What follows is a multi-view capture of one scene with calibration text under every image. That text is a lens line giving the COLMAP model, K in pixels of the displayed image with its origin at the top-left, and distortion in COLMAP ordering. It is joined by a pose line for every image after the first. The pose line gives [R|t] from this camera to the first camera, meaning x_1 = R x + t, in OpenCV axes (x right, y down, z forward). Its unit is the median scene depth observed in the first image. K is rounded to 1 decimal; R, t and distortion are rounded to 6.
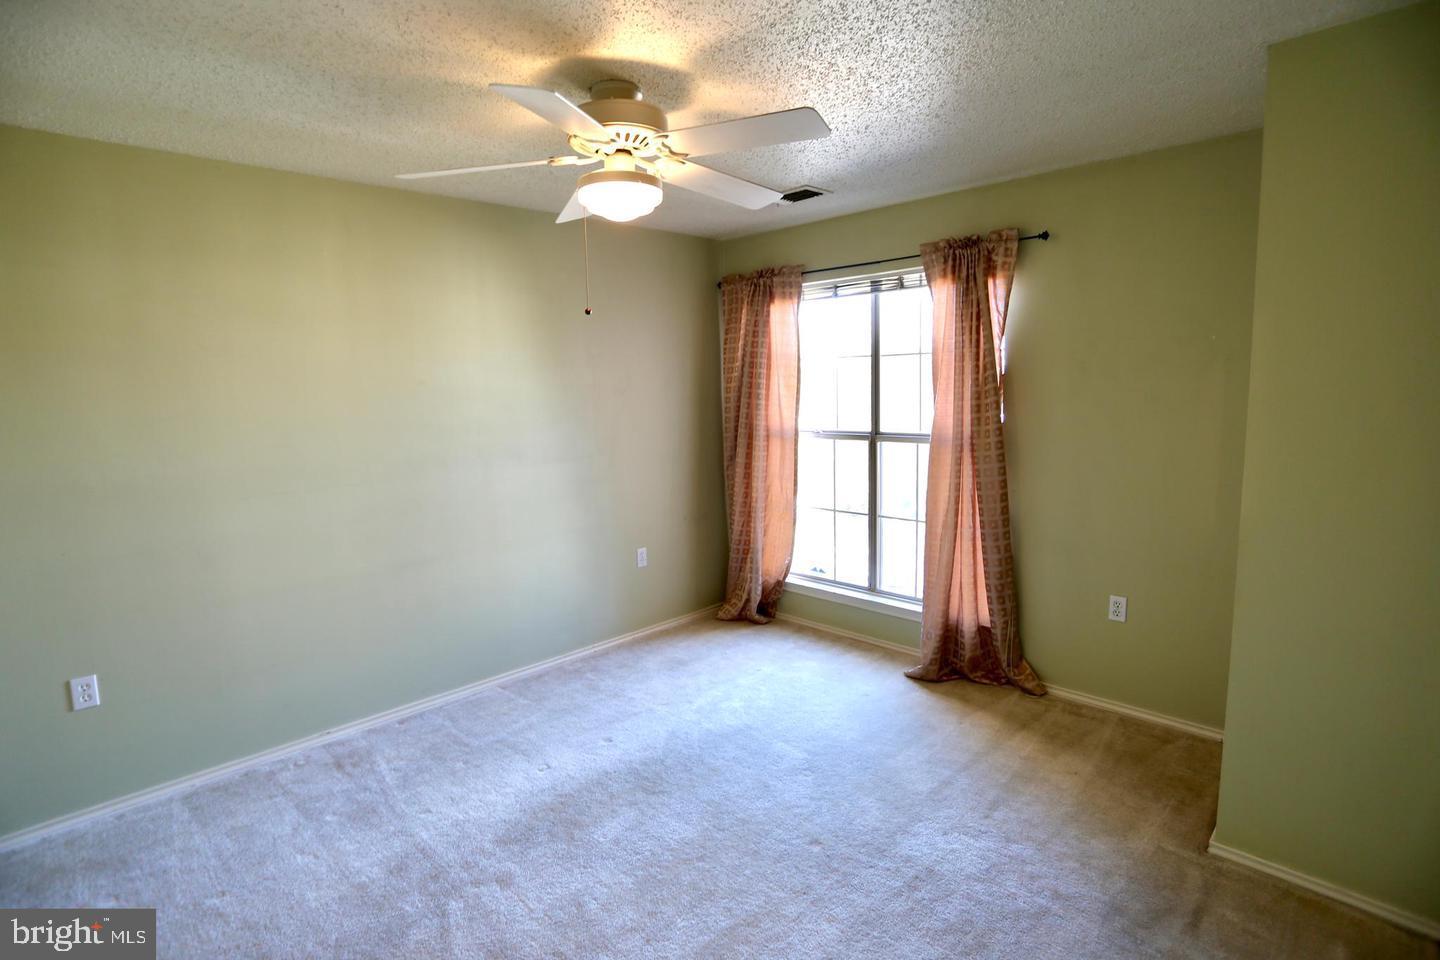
lens RADIAL K [[703.6, 0, 717.4], [0, 703.6, 471.6], [0, 0, 1]] dist [-0.069448, 0.029207]
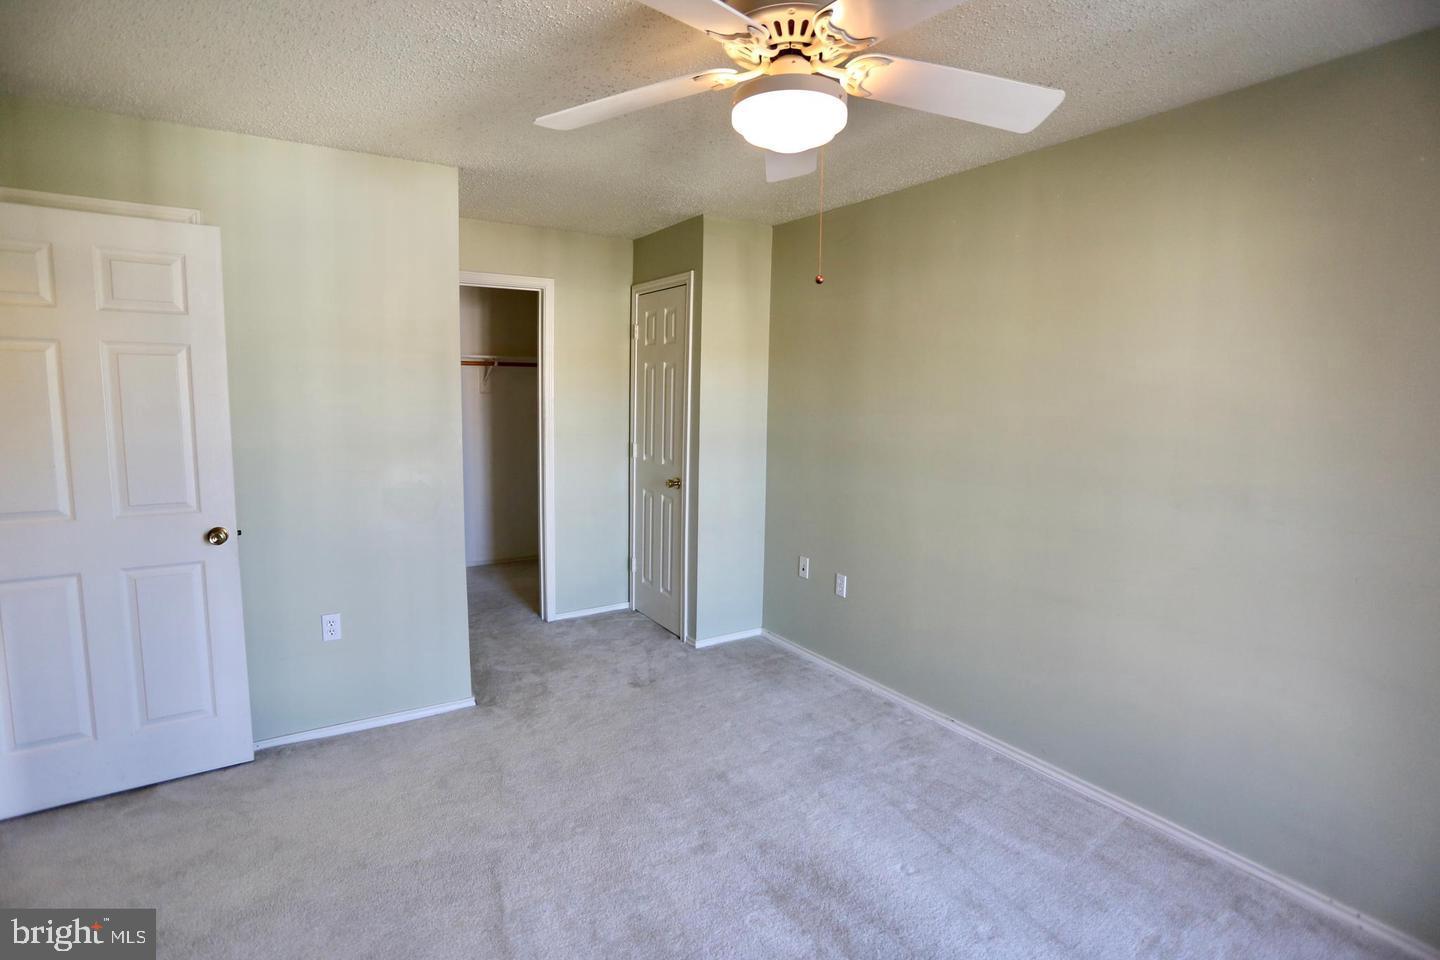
lens RADIAL K [[703.2, 0, 718.3], [0, 703.2, 471.6], [0, 0, 1]] dist [-0.070572, 0.027947]
pose [[-0.211953, 0.134983, -0.967913, 0.495789], [-0.126063, 0.978364, 0.164046, -0.115618], [0.969115, 0.156788, -0.190351, 0.886593]]
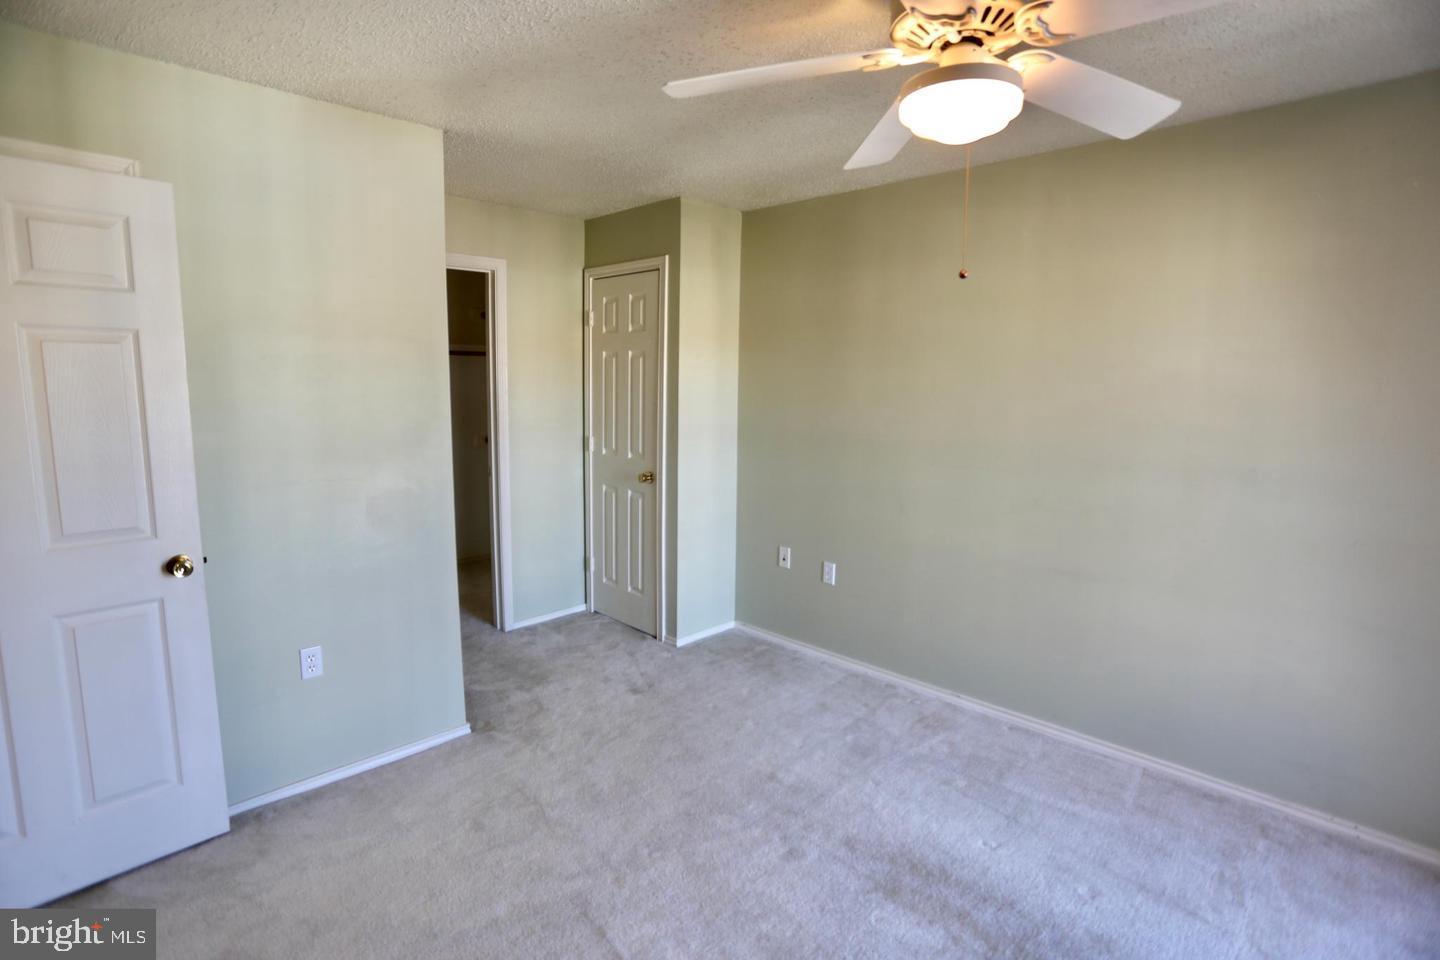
lens RADIAL K [[703.6, 0, 717.4], [0, 703.6, 471.6], [0, 0, 1]] dist [-0.069448, 0.029207]
pose [[0.004769, 0.158119, -0.987409, 0.485036], [-0.129502, 0.979202, 0.156179, -0.088408], [0.991568, 0.127126, 0.025147, 0.617319]]
